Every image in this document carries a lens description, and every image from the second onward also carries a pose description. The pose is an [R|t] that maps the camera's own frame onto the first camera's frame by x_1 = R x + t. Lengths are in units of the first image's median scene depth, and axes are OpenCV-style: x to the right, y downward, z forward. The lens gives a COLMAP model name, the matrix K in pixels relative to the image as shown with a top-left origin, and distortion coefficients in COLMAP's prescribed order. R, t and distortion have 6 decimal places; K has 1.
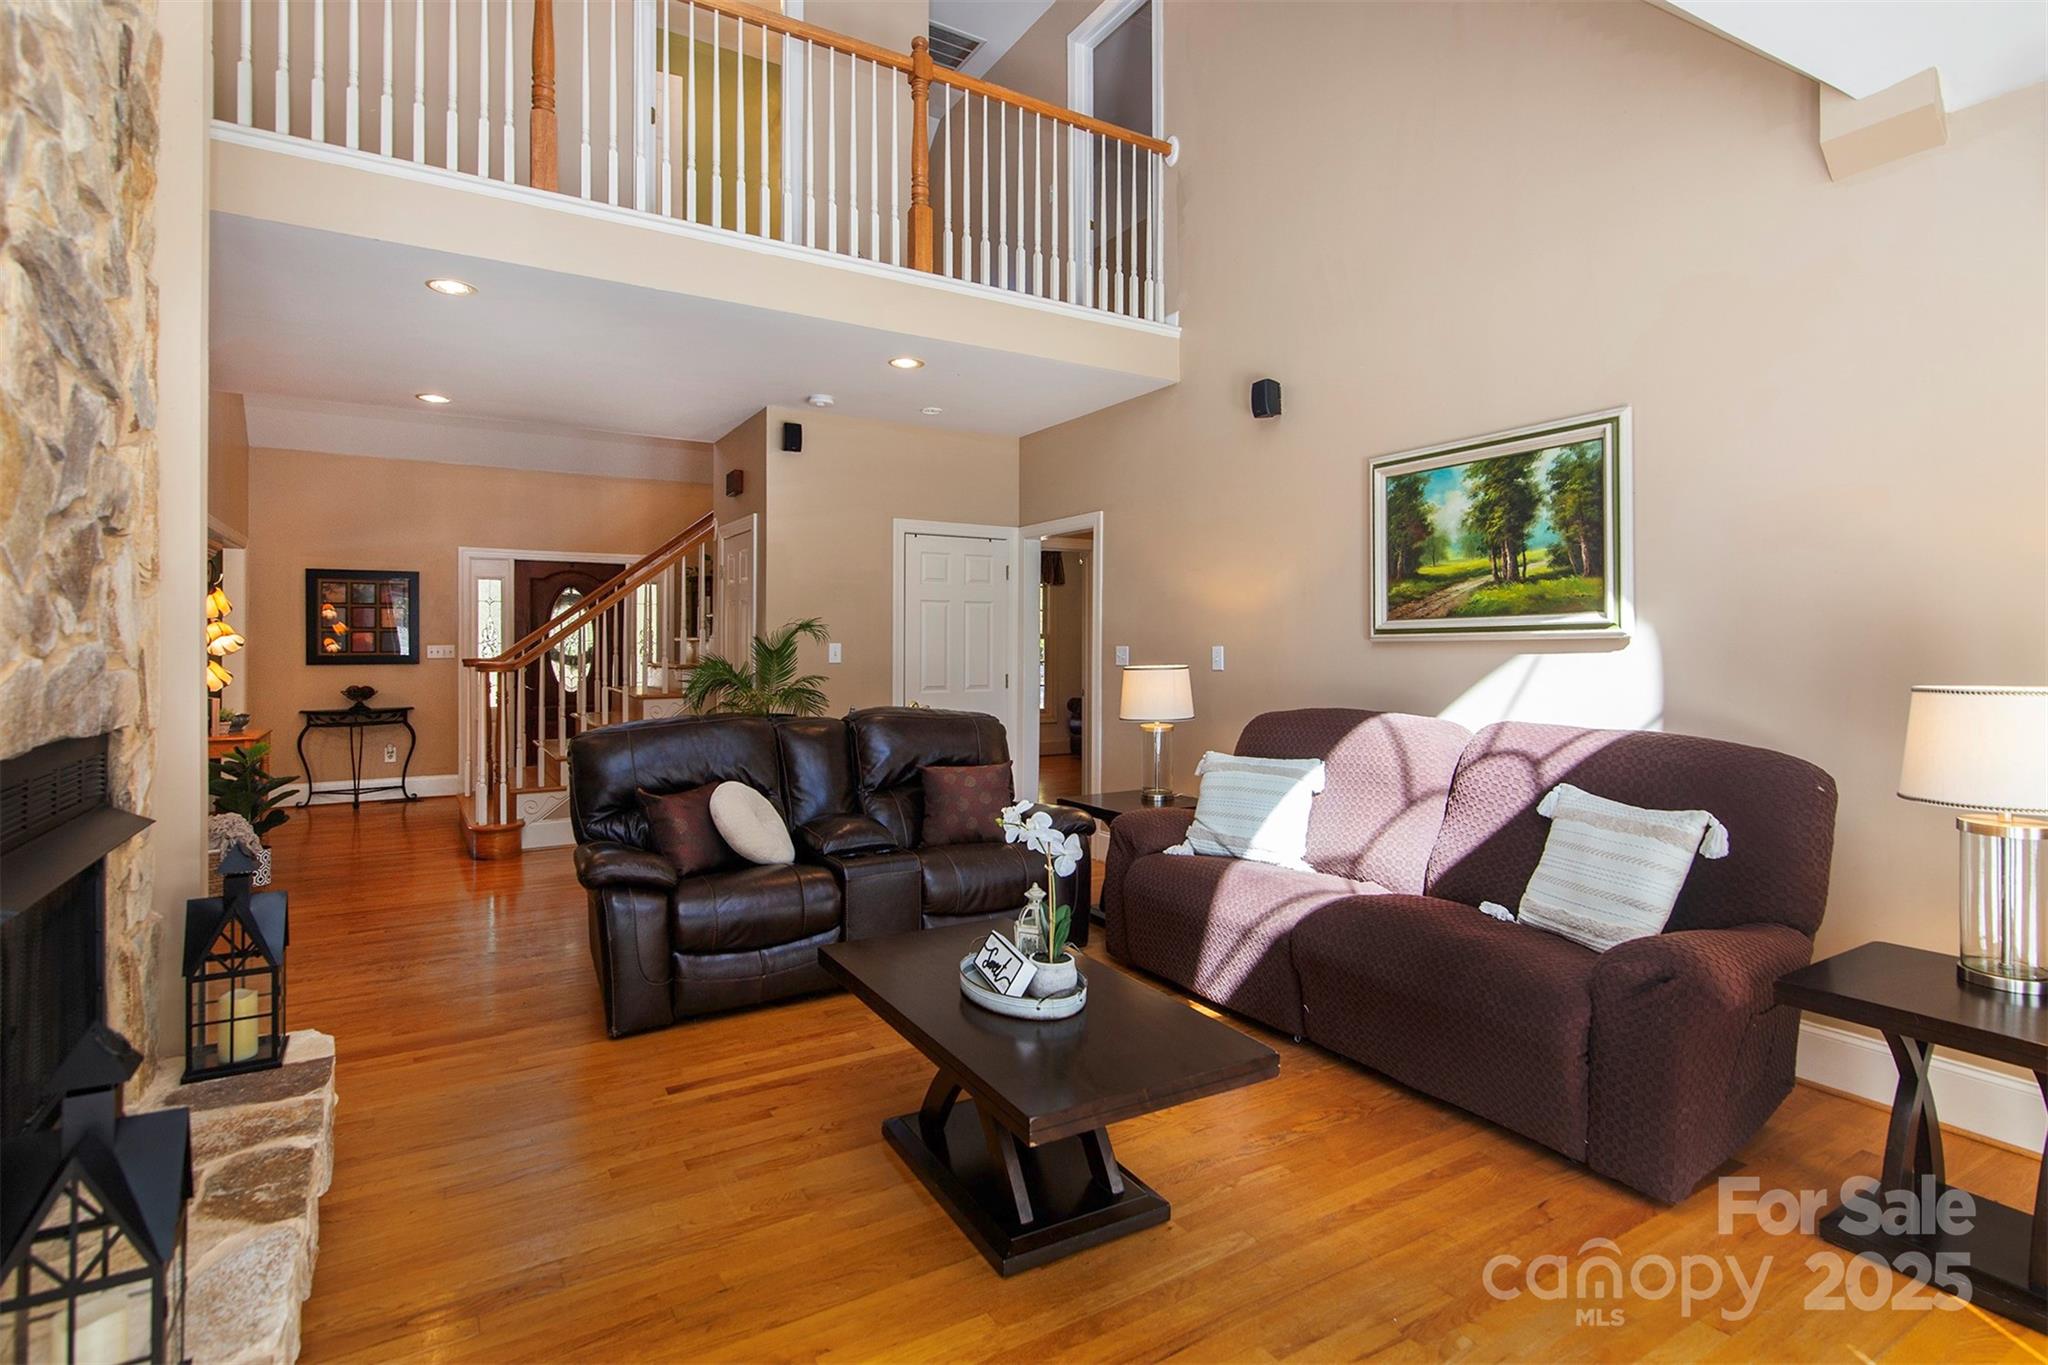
lens RADIAL K [[1012.9, 0, 1030.8], [0, 1012.9, 635.7], [0, 0, 1]] dist [0.004817, -0.004524]
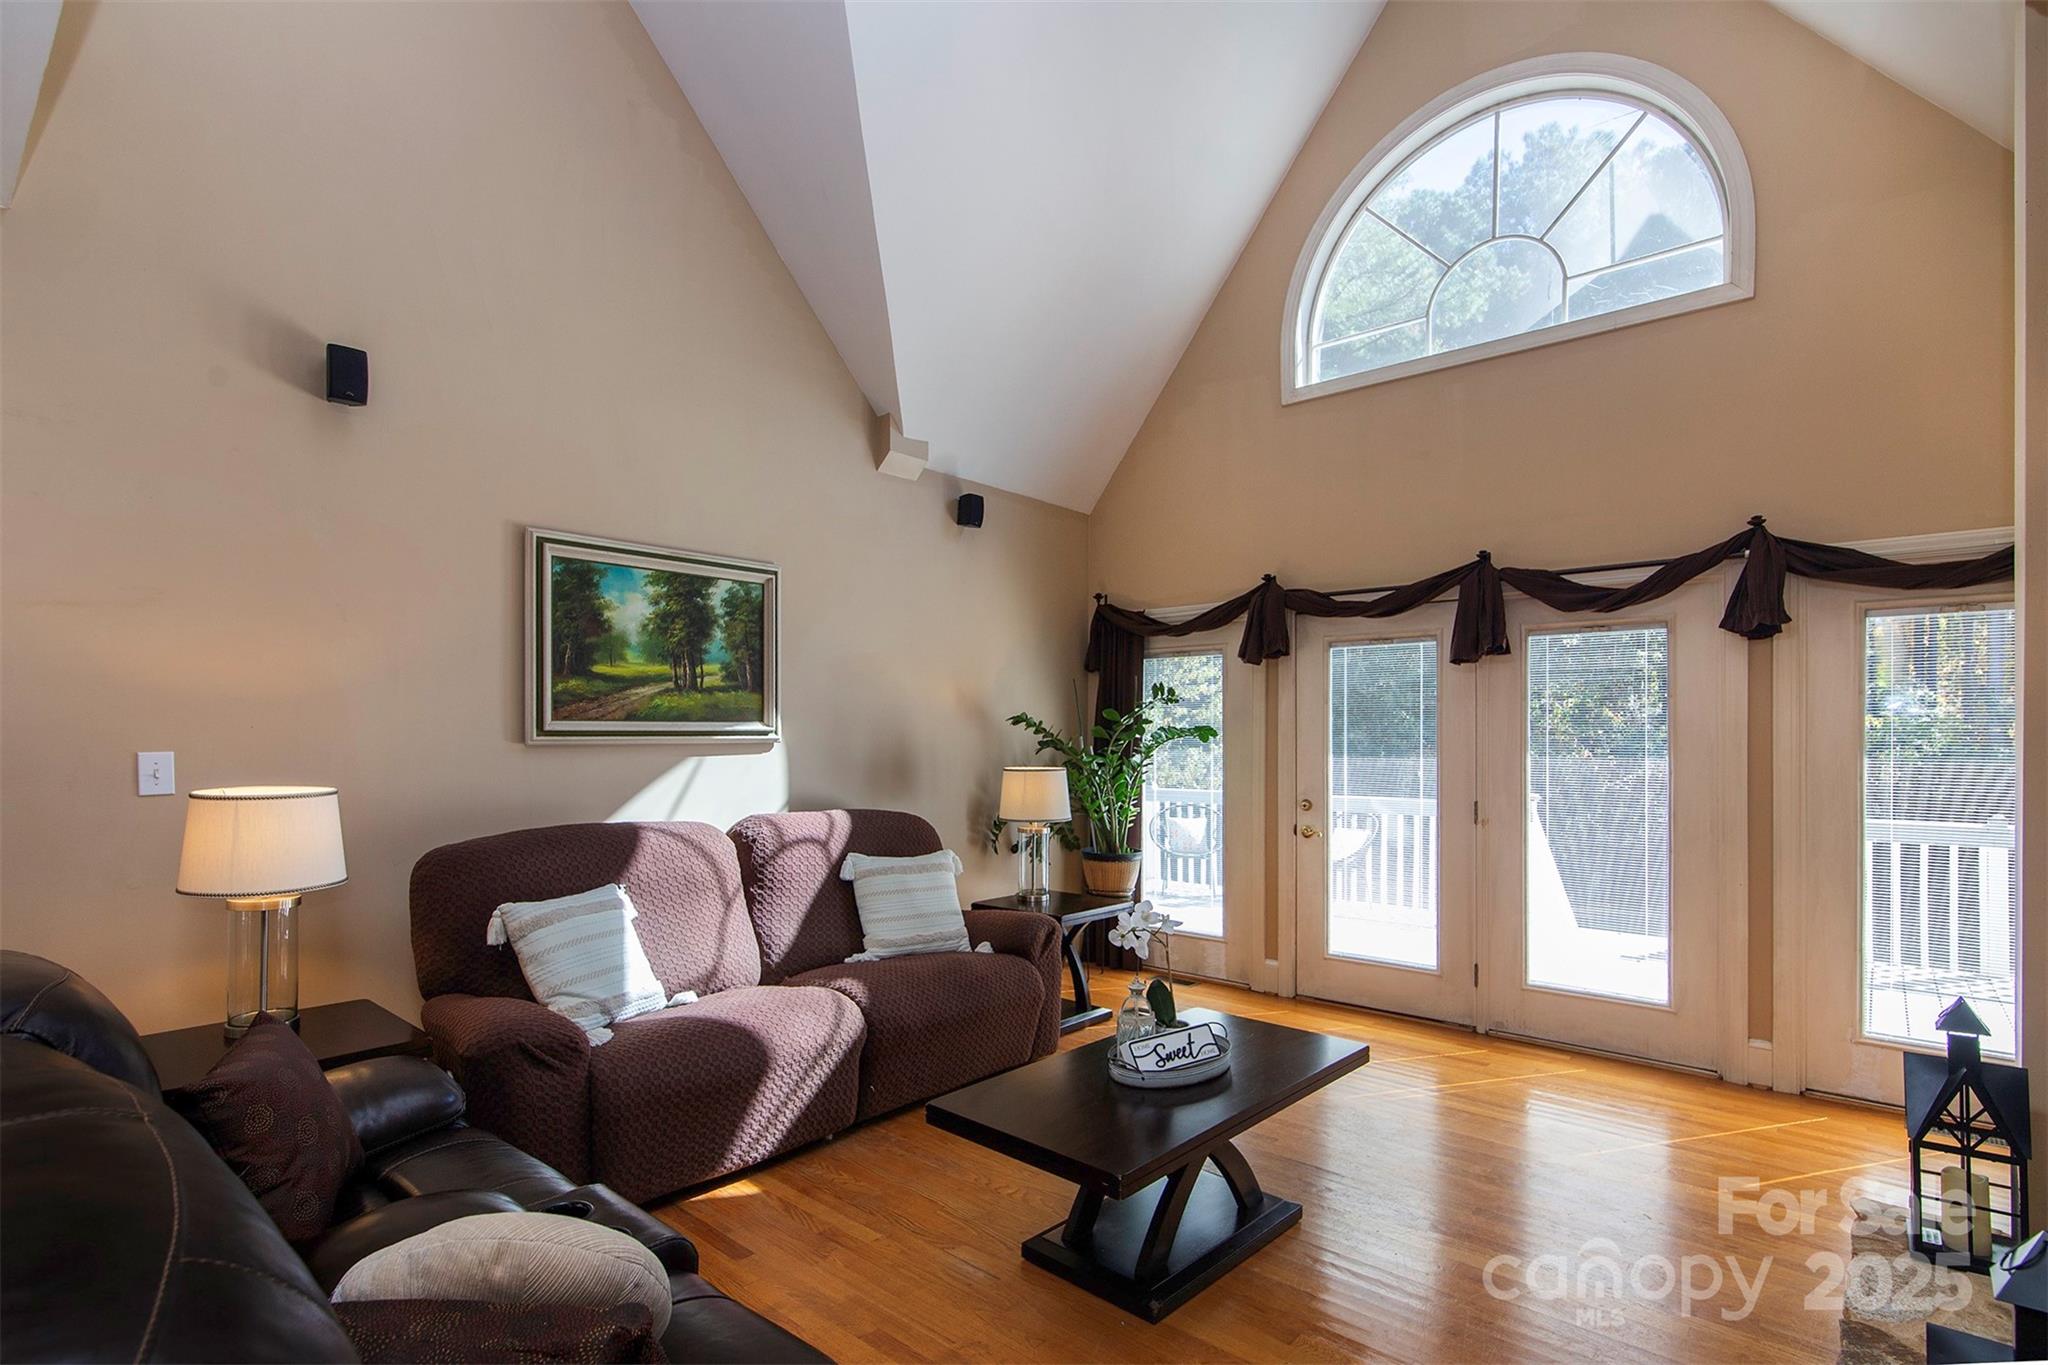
lens RADIAL K [[1012.9, 0, 1016.2], [0, 1012.9, 754.3], [0, 0, 1]] dist [0.004817, -0.004524]
pose [[-0.299399, -0.017143, 0.953974, -0.664976], [-0.016552, 0.999781, 0.012771, -0.004028], [-0.953984, -0.011966, -0.299618, 0.972152]]
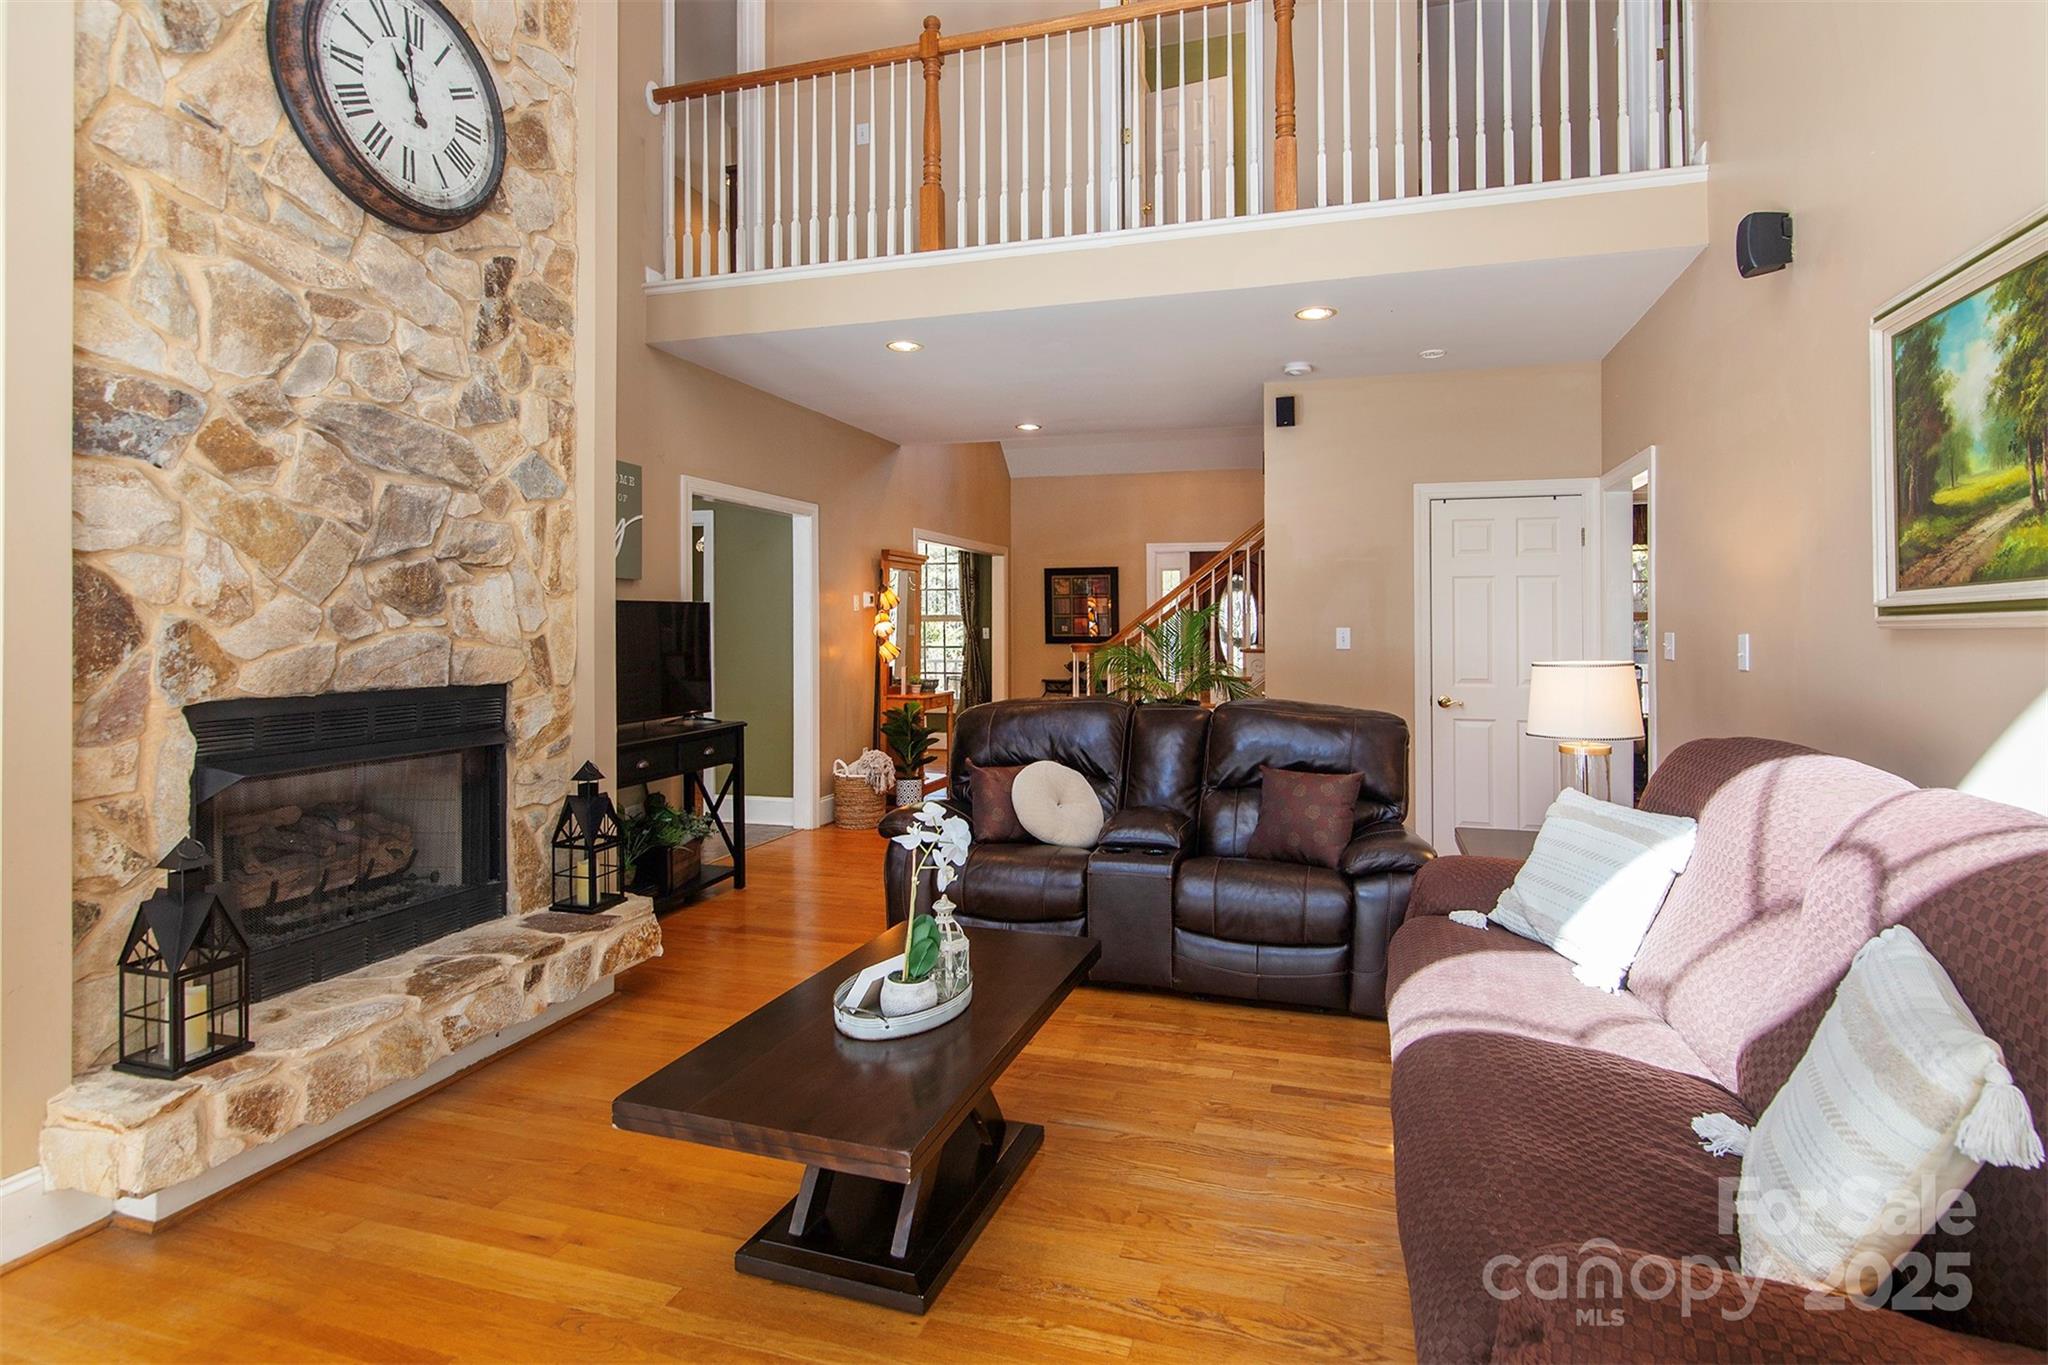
lens RADIAL K [[1012.9, 0, 1033.9], [0, 1012.9, 605.4], [0, 0, 1]] dist [0.004817, -0.004524]
pose [[0.665636, -0.015149, -0.746123, 0.499321], [0.007281, 0.999878, -0.013806, -0.003068], [0.746241, 0.003757, 0.665665, 0.299845]]
